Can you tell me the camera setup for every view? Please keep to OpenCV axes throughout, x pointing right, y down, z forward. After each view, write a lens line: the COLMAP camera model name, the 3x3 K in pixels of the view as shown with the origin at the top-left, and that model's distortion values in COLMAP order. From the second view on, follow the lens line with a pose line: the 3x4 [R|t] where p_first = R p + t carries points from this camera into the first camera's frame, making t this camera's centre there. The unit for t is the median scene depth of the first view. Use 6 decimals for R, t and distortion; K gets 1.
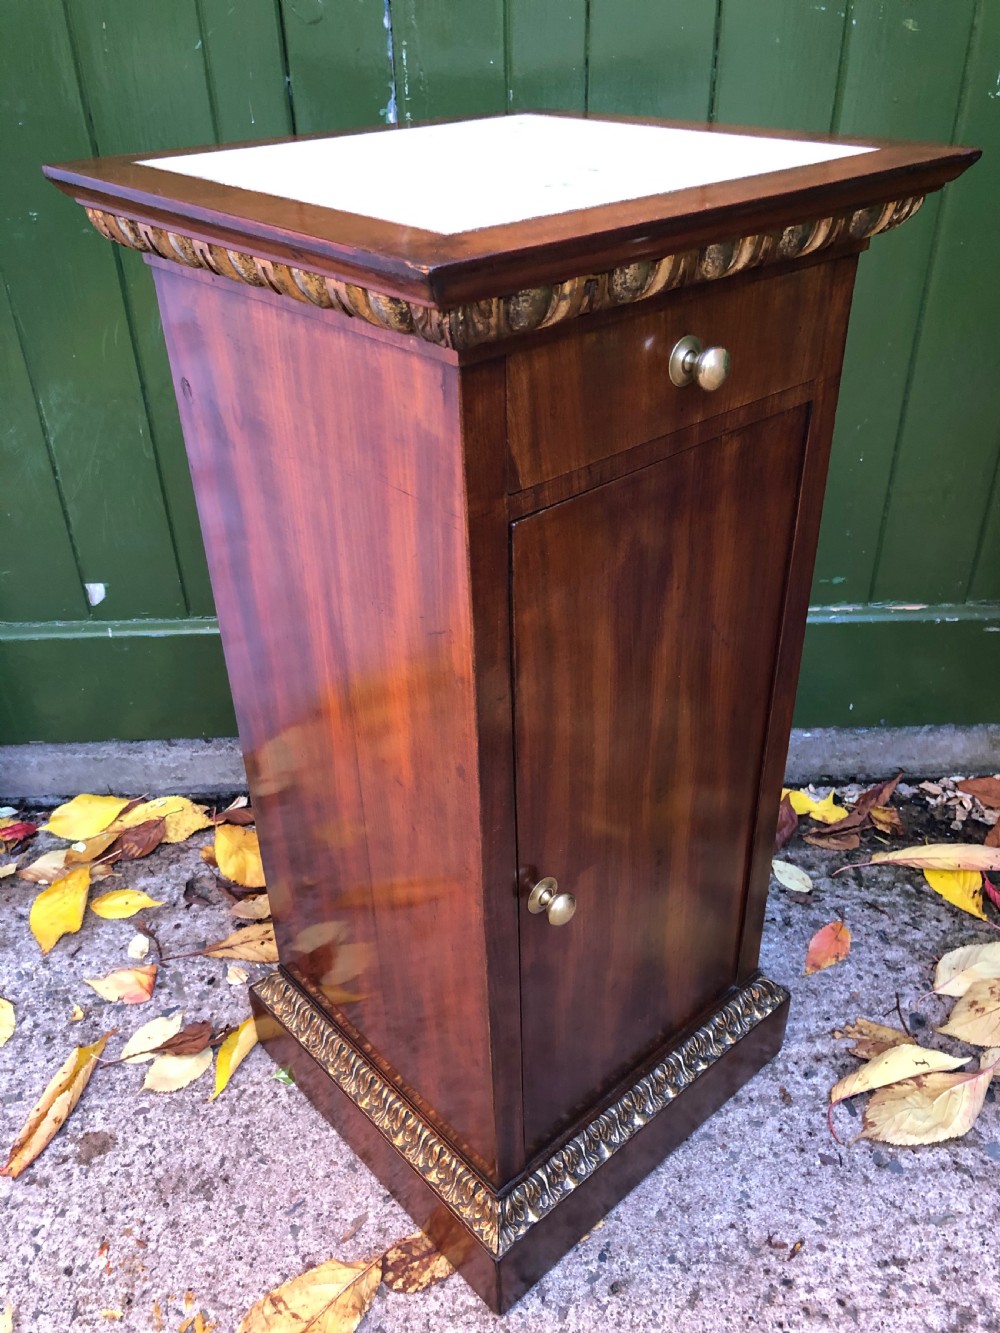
lens RADIAL K [[1087.4, 0, 497.0], [0, 1087.4, 671.3], [0, 0, 1]] dist [0.010170, 0.000265]
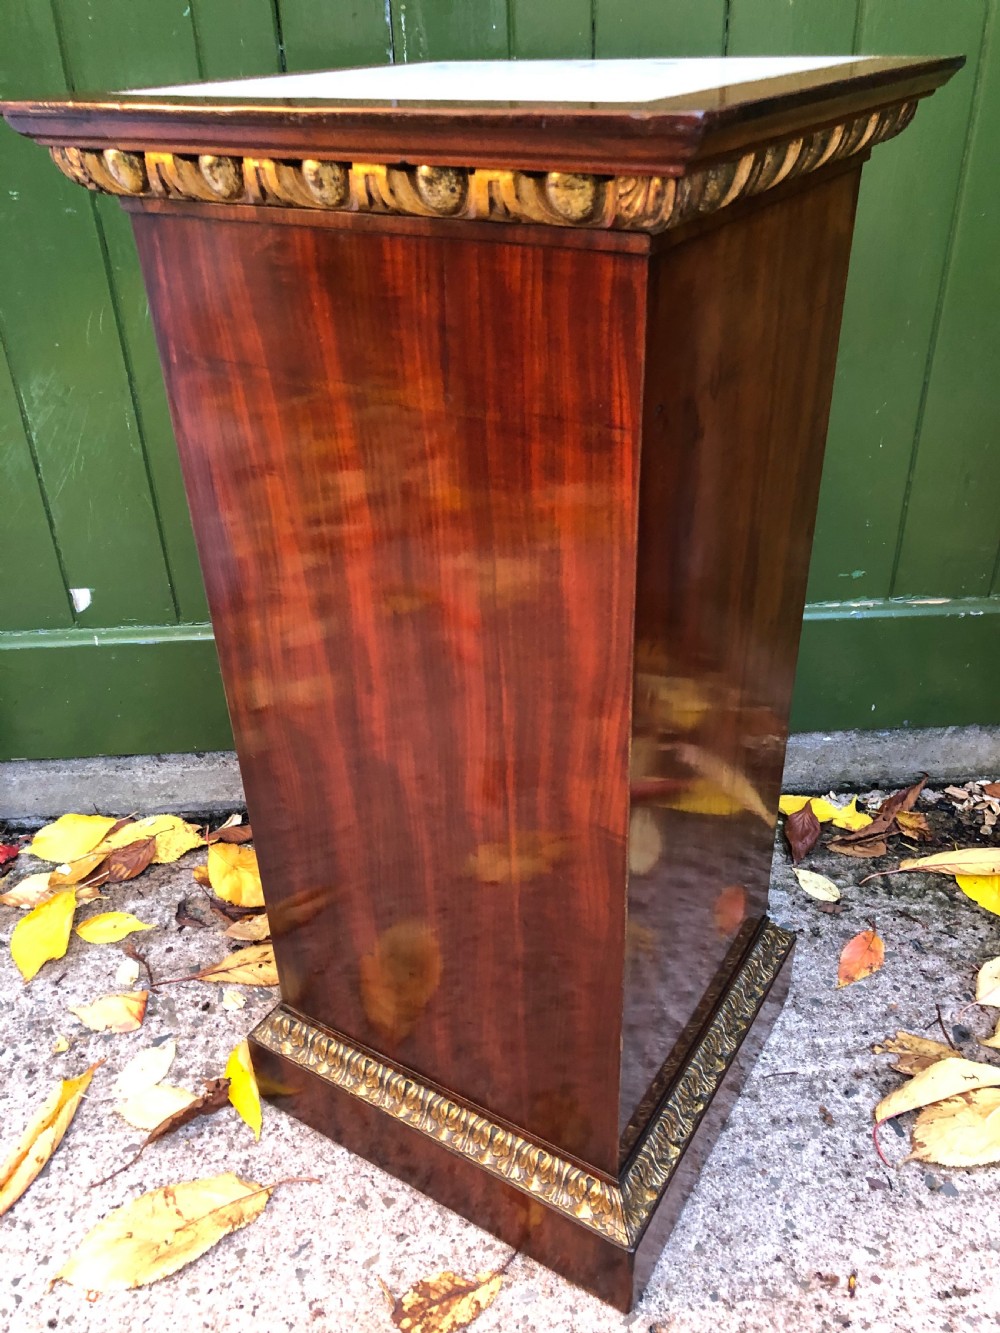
lens RADIAL K [[1087.4, 0, 498.9], [0, 1087.4, 671.1], [0, 0, 1]] dist [0.010170, 0.000265]
pose [[0.999781, -0.015622, 0.013912, -0.019819], [0.016132, 0.999173, -0.037330, 0.036223], [-0.013317, 0.037546, 0.999206, 0.053078]]
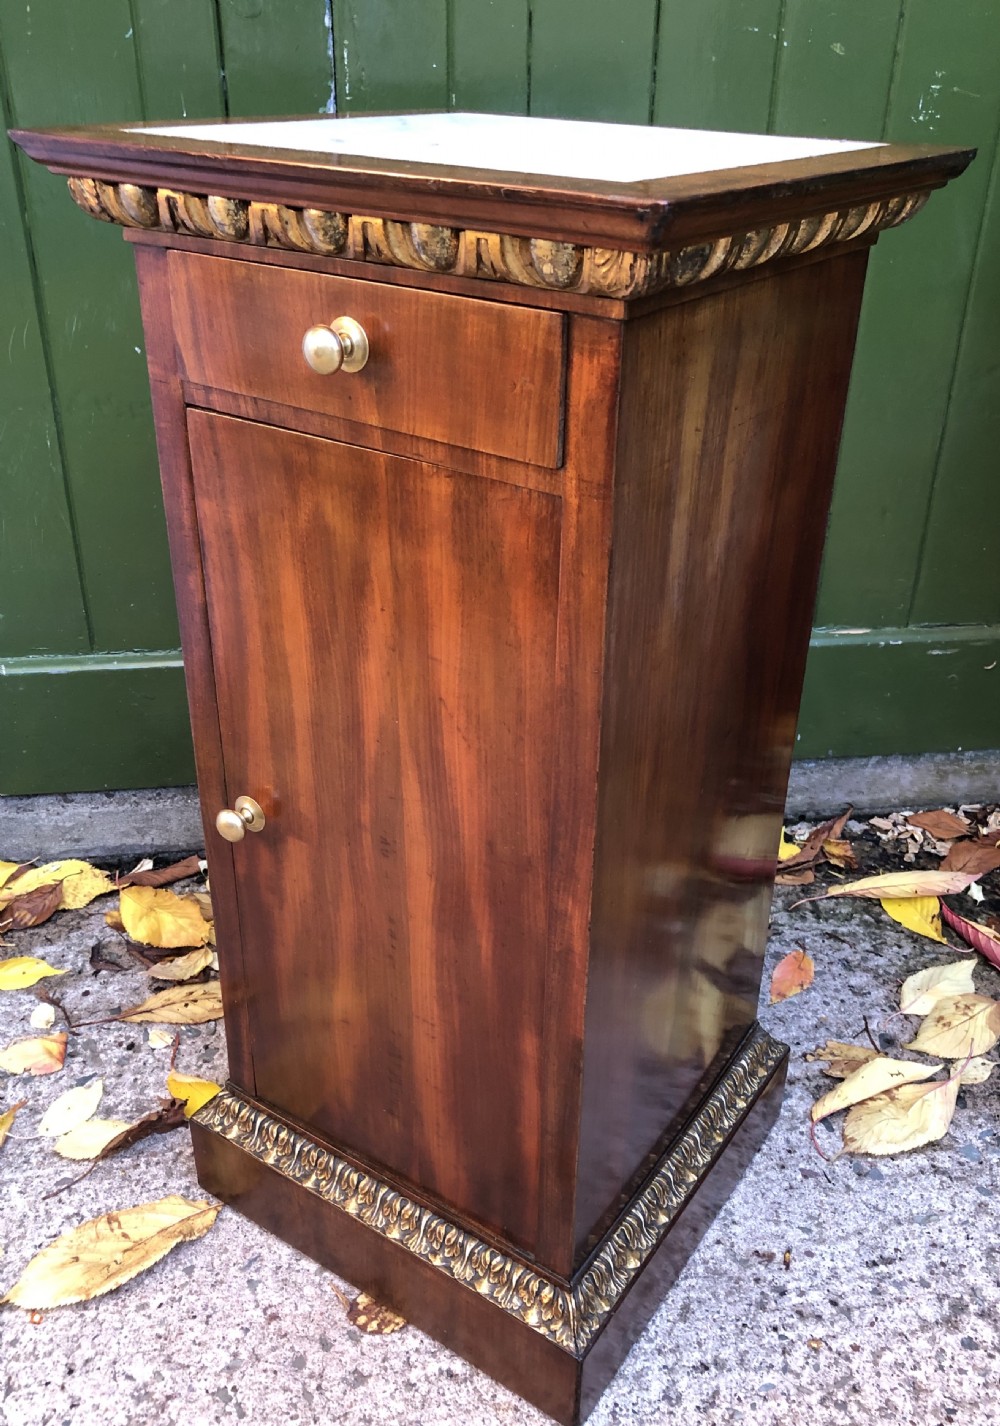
lens RADIAL K [[1254.5, 0, 530.7], [0, 1254.5, 712.5], [0, 0, 1]] dist [-0.009140, 0.039539]
pose [[0.991114, -0.020327, 0.131455, -0.067854], [0.029641, 0.997156, -0.069291, 0.093796], [-0.129673, 0.072571, 0.988898, -0.084112]]
